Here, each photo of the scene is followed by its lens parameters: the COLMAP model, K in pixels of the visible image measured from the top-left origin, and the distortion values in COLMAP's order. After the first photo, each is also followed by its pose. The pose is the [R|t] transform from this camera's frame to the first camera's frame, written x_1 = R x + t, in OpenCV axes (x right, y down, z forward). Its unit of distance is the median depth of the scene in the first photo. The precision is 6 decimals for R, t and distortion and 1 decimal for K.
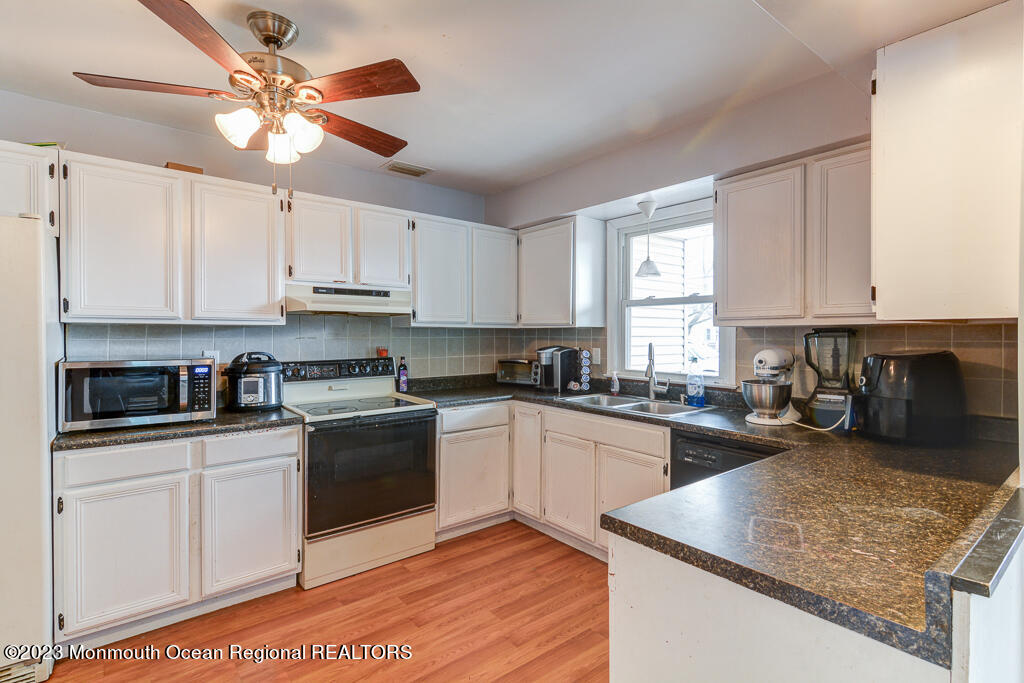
lens RADIAL K [[486.8, 0, 516.0], [0, 486.8, 337.6], [0, 0, 1]] dist [0.022487, -0.006936]
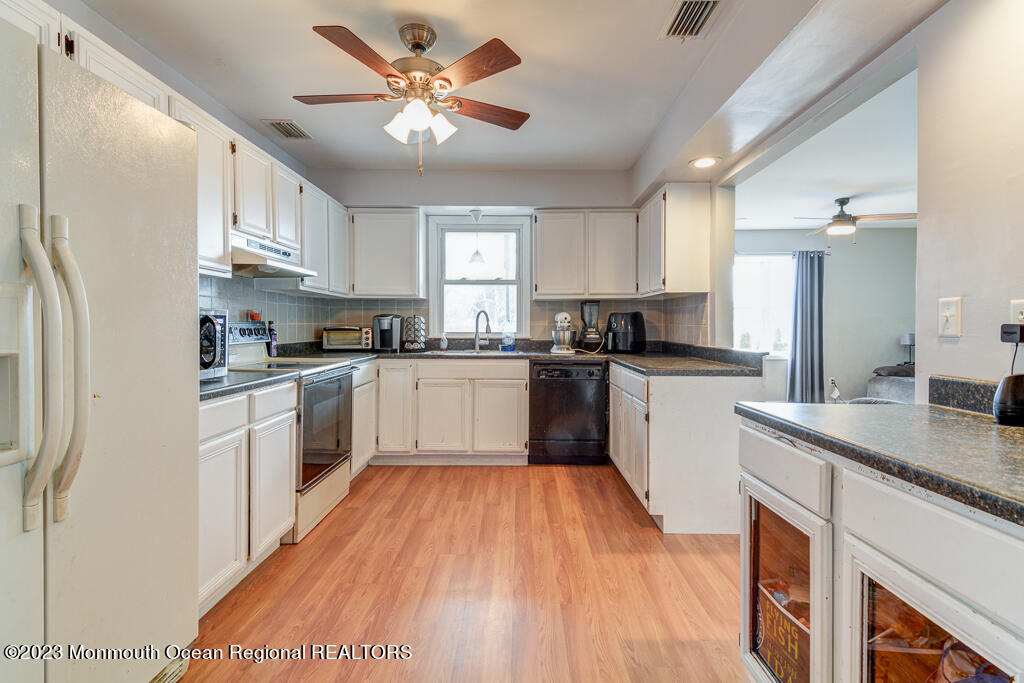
lens RADIAL K [[486.8, 0, 522.8], [0, 486.8, 329.5], [0, 0, 1]] dist [0.022487, -0.006936]
pose [[0.629949, -0.006831, 0.776606, -0.836782], [0.006095, 0.999974, 0.003851, 0.069440], [-0.776612, 0.002307, 0.629975, 0.008023]]
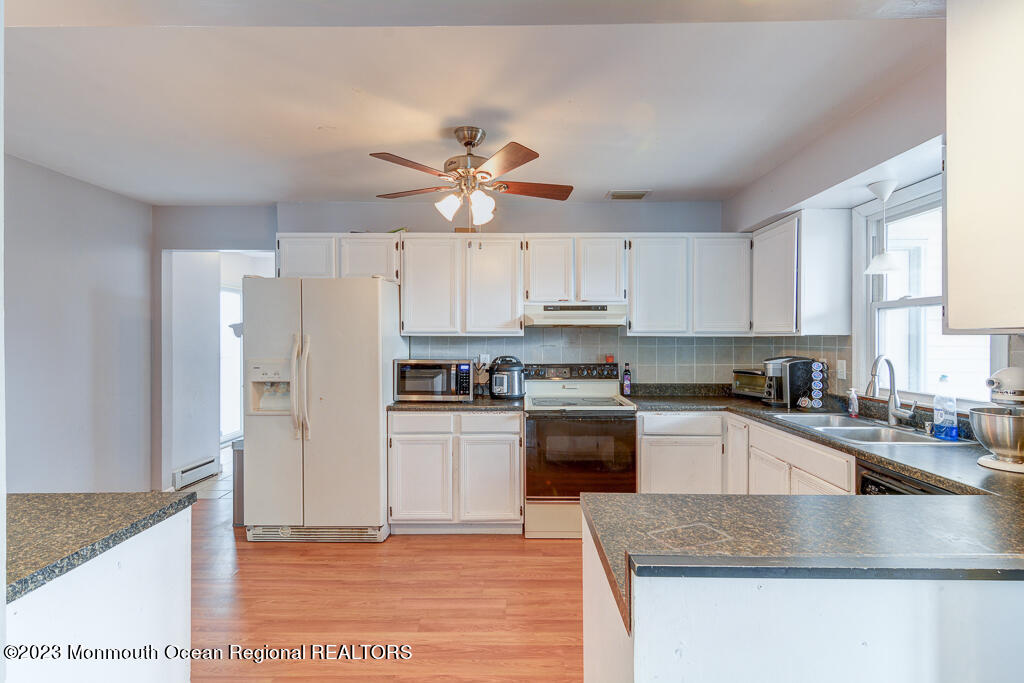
lens RADIAL K [[486.8, 0, 528.0], [0, 486.8, 341.7], [0, 0, 1]] dist [0.022487, -0.006936]
pose [[0.777603, 0.001289, -0.628755, 0.365465], [-0.005298, 0.999976, -0.004501, -0.004550], [0.628734, 0.006831, 0.777591, -0.012525]]
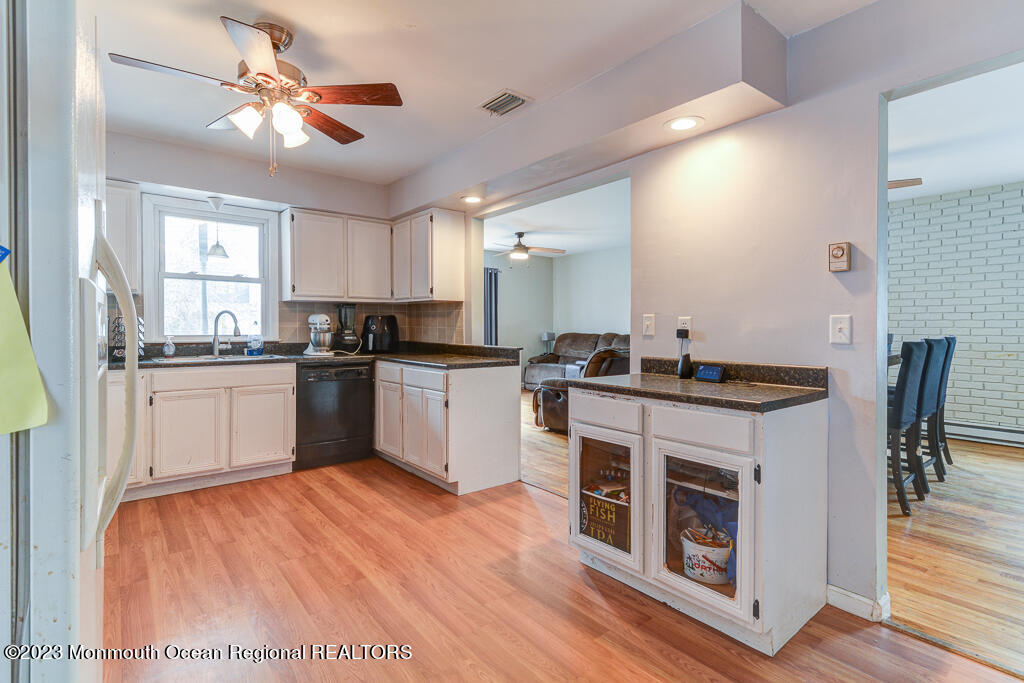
lens RADIAL K [[486.8, 0, 519.7], [0, 486.8, 327.3], [0, 0, 1]] dist [0.022487, -0.006936]
pose [[-0.003725, -0.003855, 0.999986, -1.116142], [0.005188, 0.999979, 0.003874, 0.059953], [-0.999980, 0.005202, -0.003705, 0.258549]]
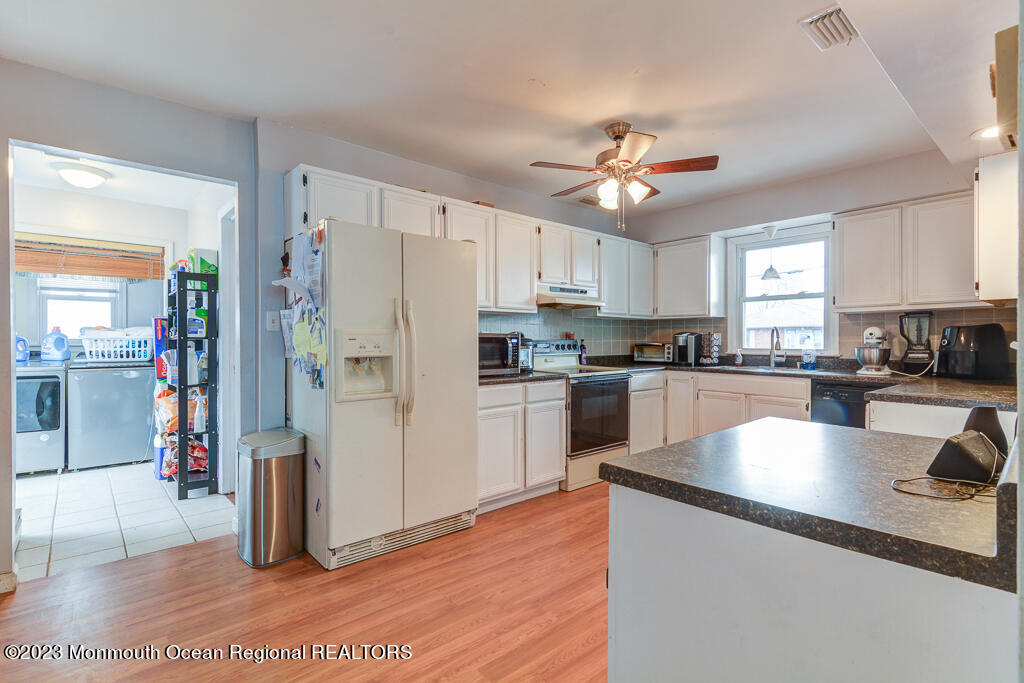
lens RADIAL K [[486.8, 0, 523.4], [0, 486.8, 342.5], [0, 0, 1]] dist [0.022487, -0.006936]
pose [[0.998322, -0.004475, 0.057742, -0.591935], [0.004661, 0.999984, -0.003092, 0.064648], [-0.057727, 0.003356, 0.998327, -0.418871]]
